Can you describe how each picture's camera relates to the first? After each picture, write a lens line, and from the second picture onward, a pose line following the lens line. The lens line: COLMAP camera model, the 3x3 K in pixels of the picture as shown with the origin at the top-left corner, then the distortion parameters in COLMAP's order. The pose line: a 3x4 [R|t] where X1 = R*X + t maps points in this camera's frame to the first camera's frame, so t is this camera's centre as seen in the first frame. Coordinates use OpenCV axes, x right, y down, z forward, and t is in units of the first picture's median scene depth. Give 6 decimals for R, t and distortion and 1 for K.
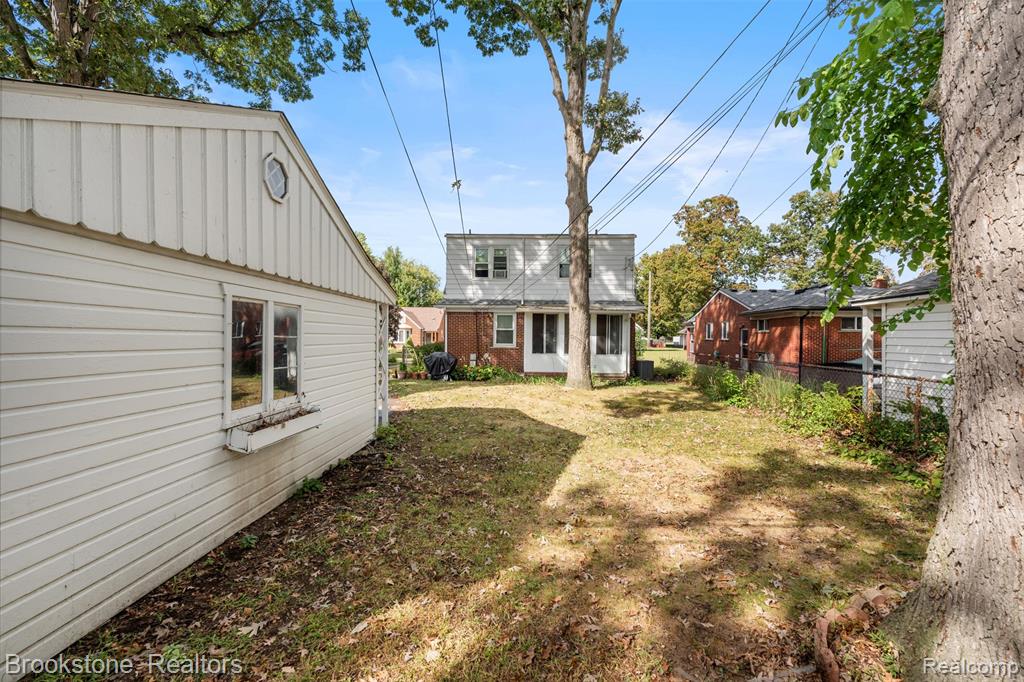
lens RADIAL K [[448.9, 0, 514.4], [0, 448.9, 342.2], [0, 0, 1]] dist [-0.008268, 0.001620]
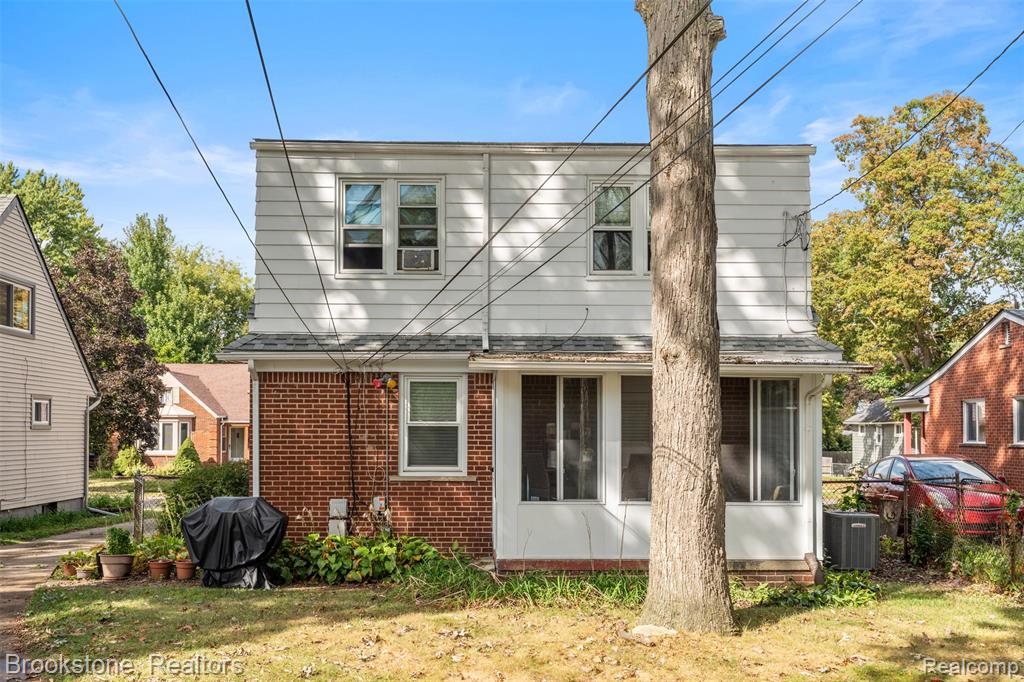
lens RADIAL K [[1031.5, 0, 506.4], [0, 1031.5, 415.7], [0, 0, 1]] dist [0.019308, 0.000000]
pose [[0.998458, -0.006594, 0.055128, -0.009992], [0.008140, 0.999578, -0.027880, -0.013759], [-0.054921, 0.028286, 0.998090, 0.244778]]
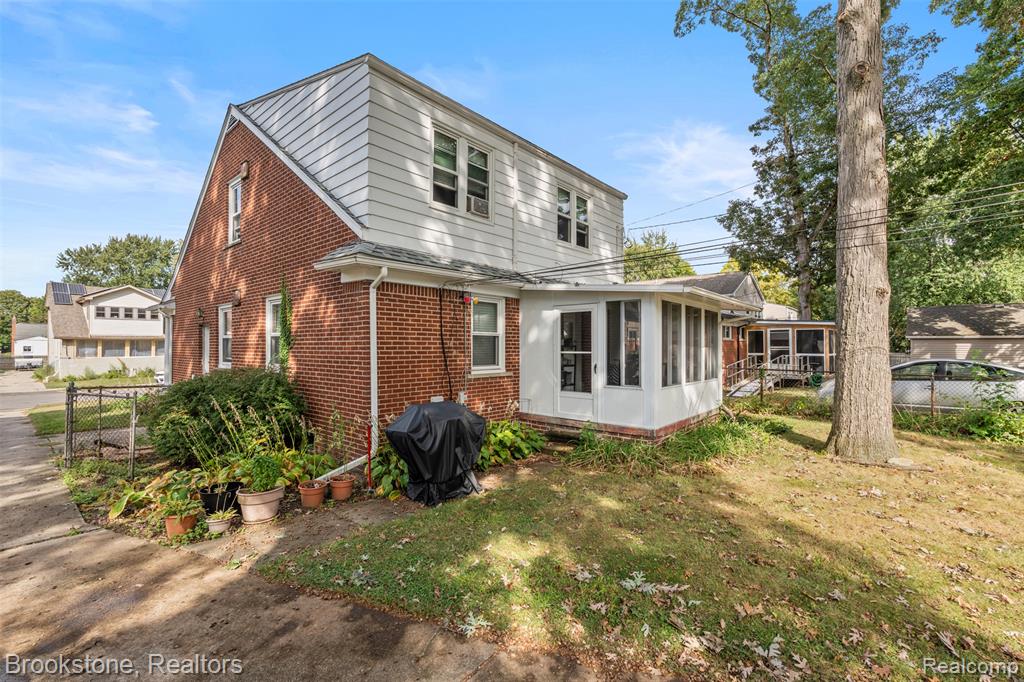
lens RADIAL K [[448.9, 0, 516.6], [0, 448.9, 330.2], [0, 0, 1]] dist [-0.008268, 0.001620]
pose [[0.632176, 0.019729, 0.774574, -0.371095], [0.003149, 0.999602, -0.028030, -0.021093], [-0.774819, 0.020159, 0.631862, 0.747435]]
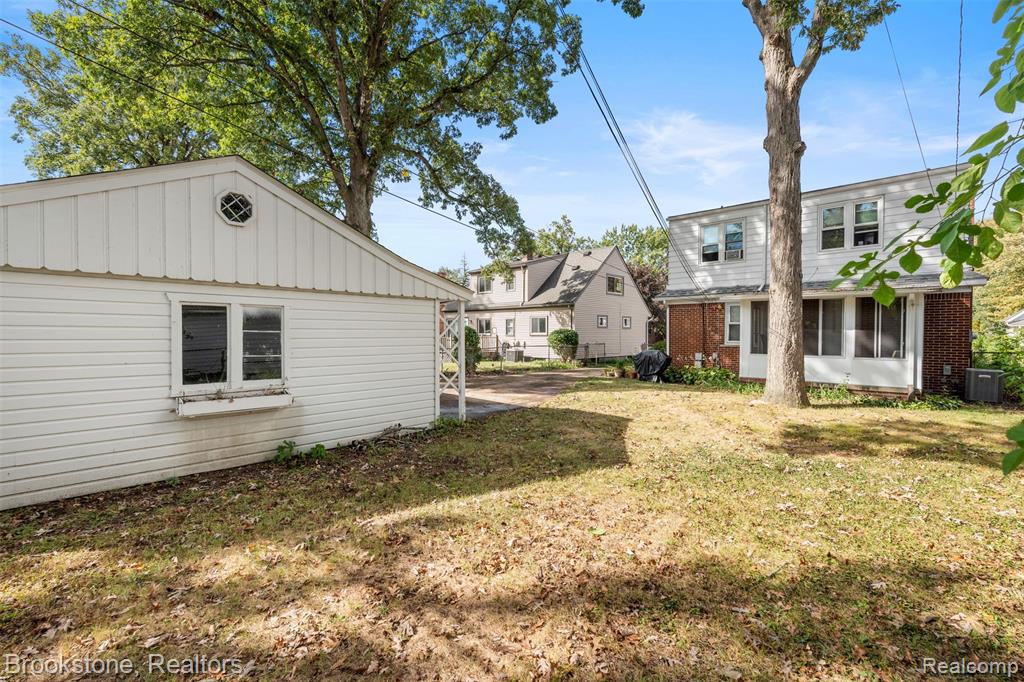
lens RADIAL K [[448.9, 0, 511.9], [0, 448.9, 343.2], [0, 0, 1]] dist [-0.008268, 0.001620]
pose [[0.742981, 0.007085, -0.669275, 0.226671], [-0.002789, 0.999968, 0.007490, 0.002559], [0.669306, -0.003698, 0.742977, 0.143270]]
